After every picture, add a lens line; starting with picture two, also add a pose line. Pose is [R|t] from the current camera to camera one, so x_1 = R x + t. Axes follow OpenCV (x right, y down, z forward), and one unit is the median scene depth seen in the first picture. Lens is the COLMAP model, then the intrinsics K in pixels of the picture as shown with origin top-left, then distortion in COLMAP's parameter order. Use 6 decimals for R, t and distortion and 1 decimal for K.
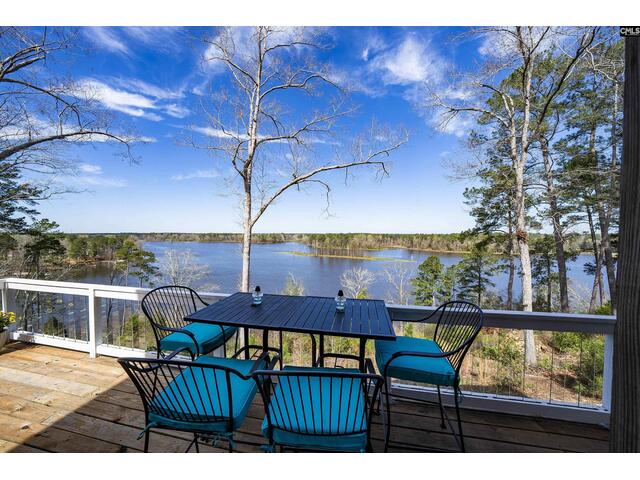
lens RADIAL K [[220.6, 0, 315.4], [0, 220.6, 239.5], [0, 0, 1]] dist [-0.019539, 0.000201]
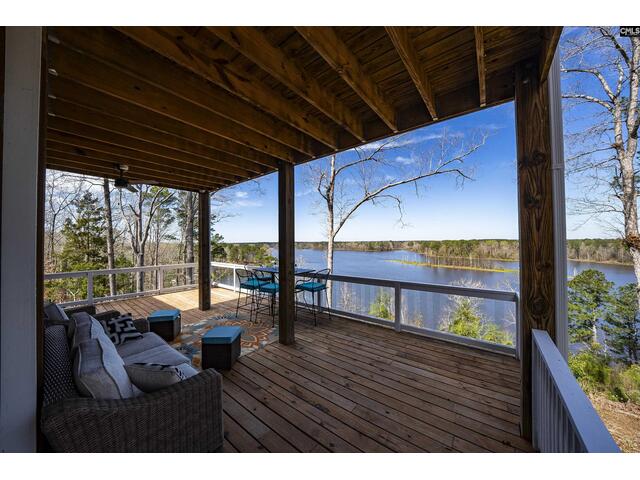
lens RADIAL K [[220.6, 0, 315.4], [0, 220.6, 239.5], [0, 0, 1]] dist [-0.019539, 0.000201]
pose [[0.887783, -0.017647, -0.459923, 0.119615], [0.001190, 0.999349, -0.036048, 0.000689], [0.460260, 0.031455, 0.887227, -0.104279]]
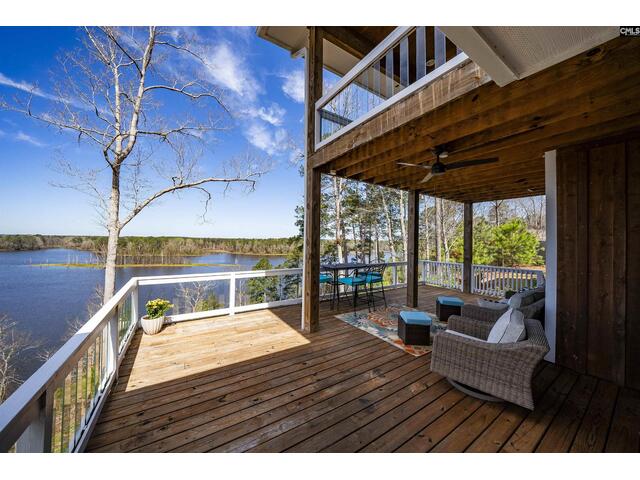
lens RADIAL K [[223.9, 0, 311.5], [0, 223.9, 238.6], [0, 0, 1]] dist [-0.021661, 0.000025]
pose [[0.730867, 0.010637, 0.682437, -0.196278], [0.005587, 0.999752, -0.021566, -0.000763], [-0.682497, 0.019574, 0.730626, -0.076218]]
